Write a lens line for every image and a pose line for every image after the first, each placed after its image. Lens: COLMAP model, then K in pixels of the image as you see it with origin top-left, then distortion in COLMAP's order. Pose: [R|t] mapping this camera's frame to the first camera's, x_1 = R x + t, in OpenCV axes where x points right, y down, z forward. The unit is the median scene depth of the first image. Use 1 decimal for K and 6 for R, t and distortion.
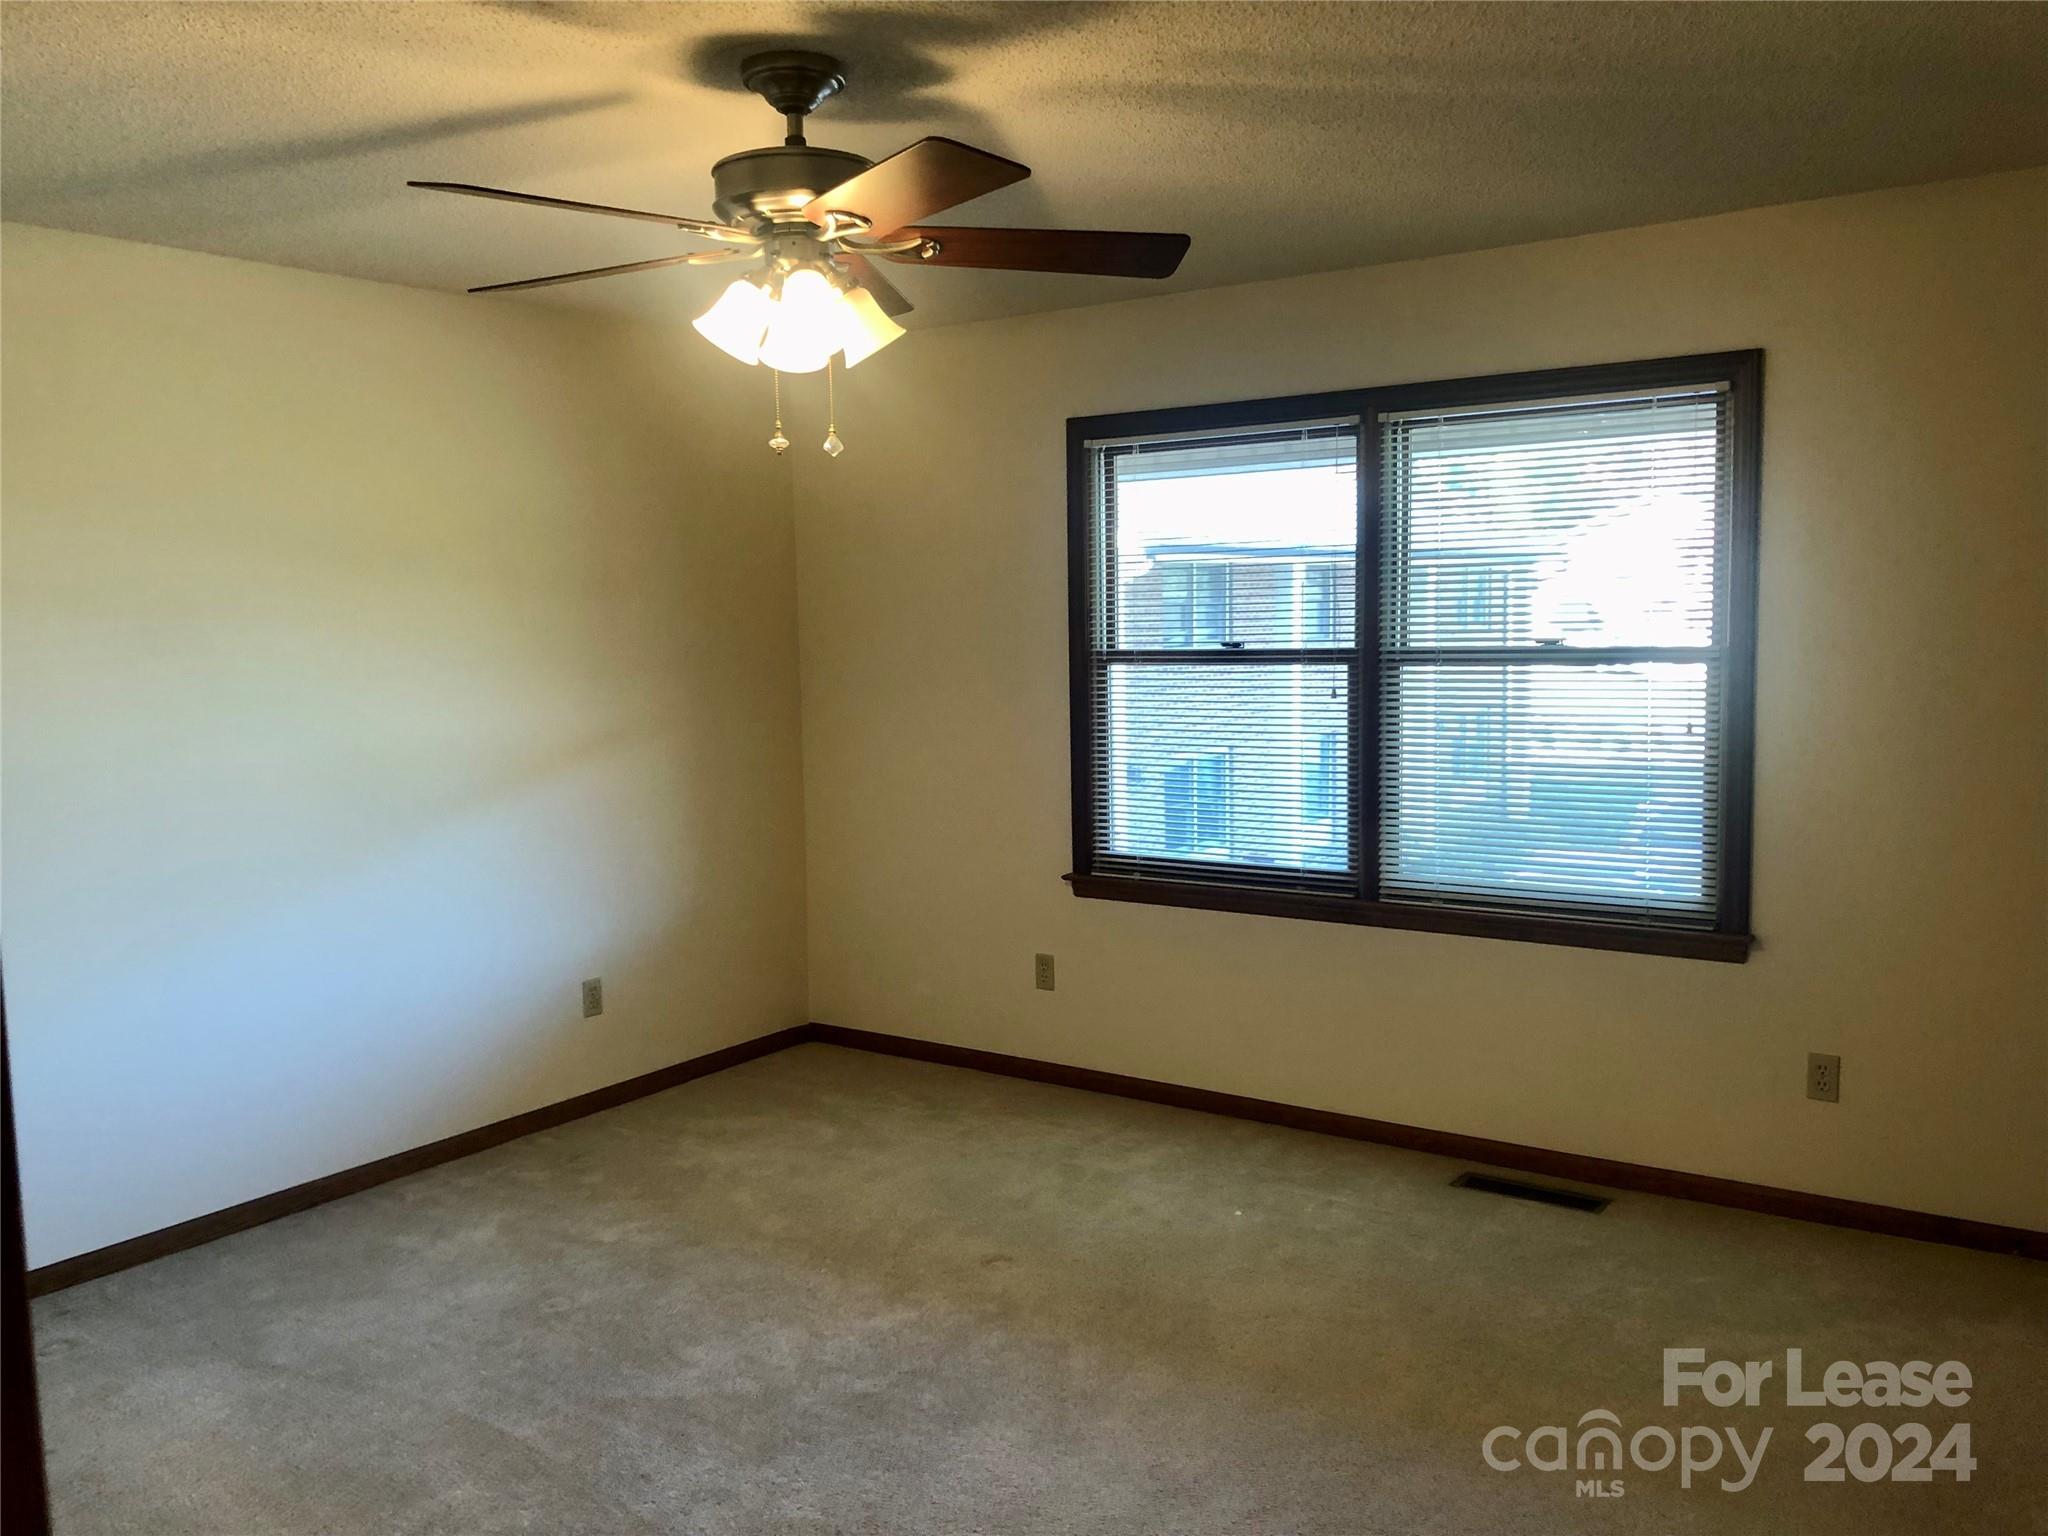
lens RADIAL K [[1677.7, 0, 1019.5], [0, 1677.7, 773.8], [0, 0, 1]] dist [0.019968, -0.012059]
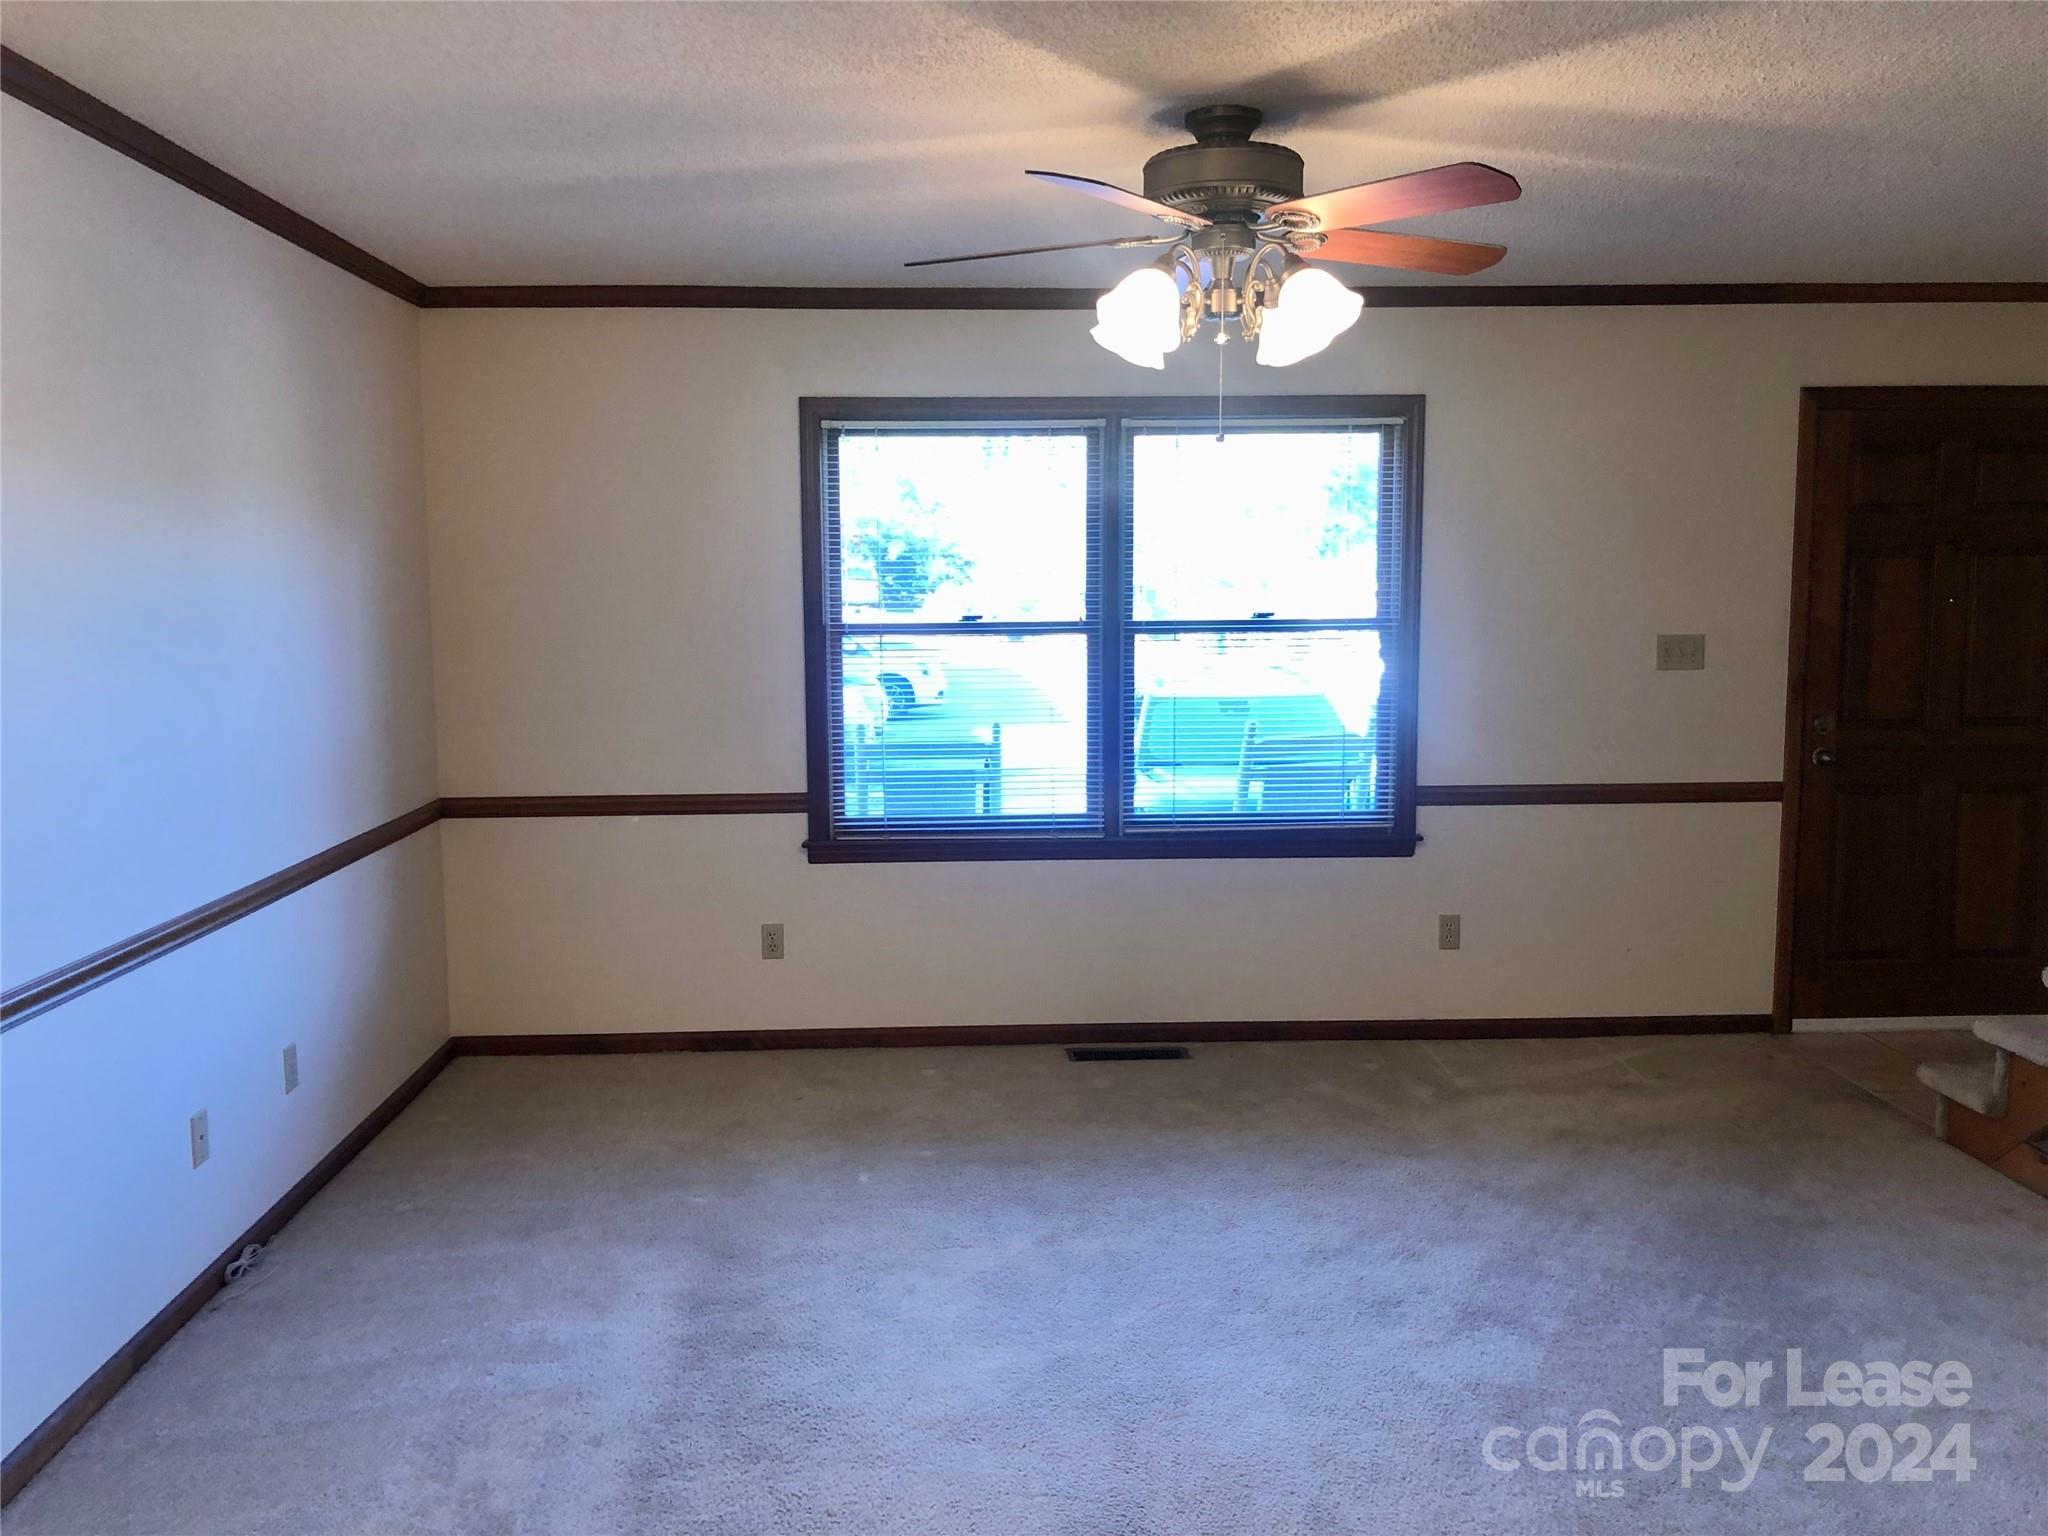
lens RADIAL K [[1677.7, 0, 1019.5], [0, 1677.7, 773.8], [0, 0, 1]] dist [0.019968, -0.012059]
pose [[0.795721, -0.057678, 0.602911, -0.531722], [0.050754, 0.998304, 0.028519, -0.005112], [-0.603533, 0.007907, 0.797298, 0.110388]]
